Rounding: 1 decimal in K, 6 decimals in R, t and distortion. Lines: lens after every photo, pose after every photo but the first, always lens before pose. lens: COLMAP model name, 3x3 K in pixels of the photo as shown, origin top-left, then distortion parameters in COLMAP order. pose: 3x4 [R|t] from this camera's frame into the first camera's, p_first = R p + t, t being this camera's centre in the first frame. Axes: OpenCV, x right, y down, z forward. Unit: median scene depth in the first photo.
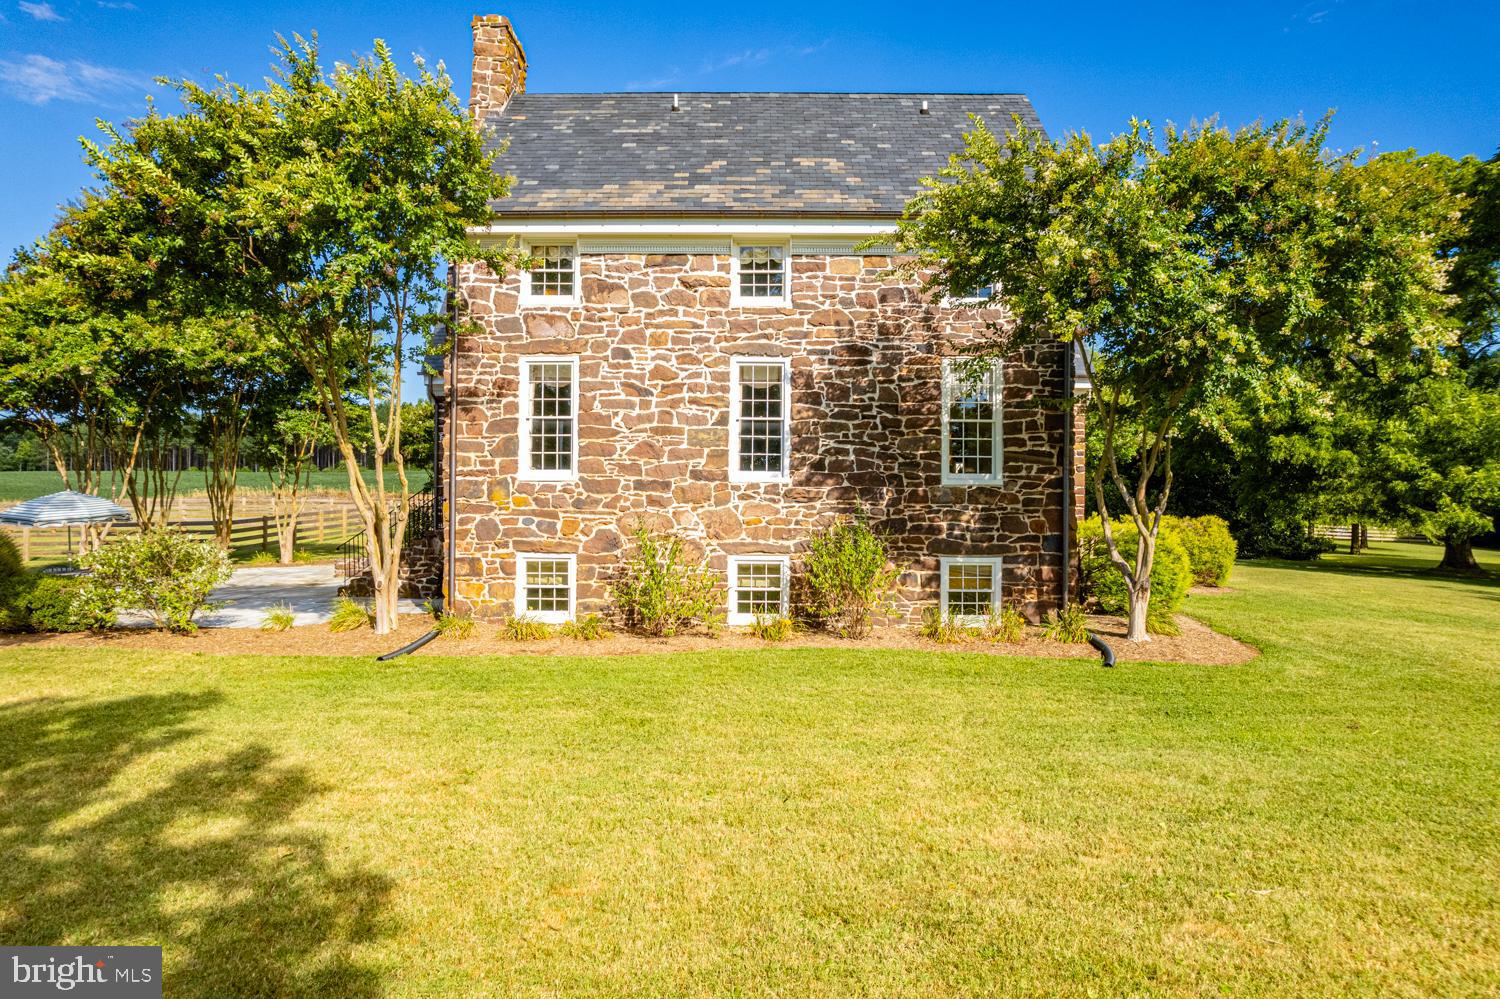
lens RADIAL K [[960.7, 0, 750.0], [0, 960.7, 499.5], [0, 0, 1]] dist [-0.088612, 0.086622]
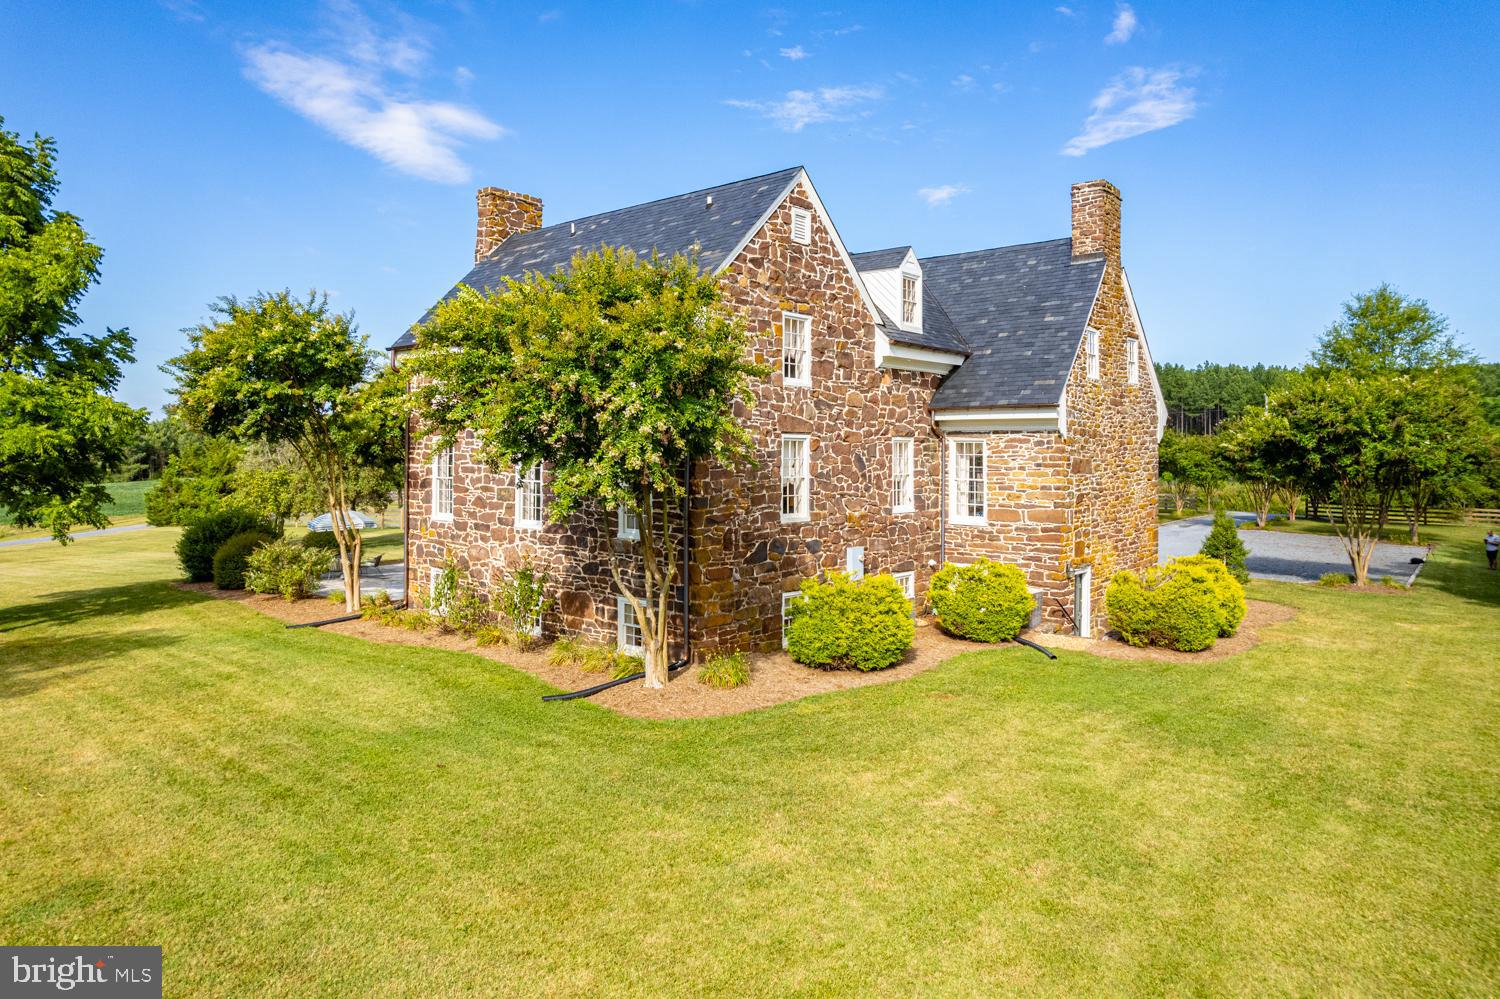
lens RADIAL K [[960.7, 0, 750.0], [0, 960.7, 499.5], [0, 0, 1]] dist [-0.088612, 0.086622]
pose [[0.771326, 0.027080, -0.635864, 1.106499], [0.002531, 0.998956, 0.045613, -0.119518], [0.636436, -0.036791, 0.770452, 0.163133]]
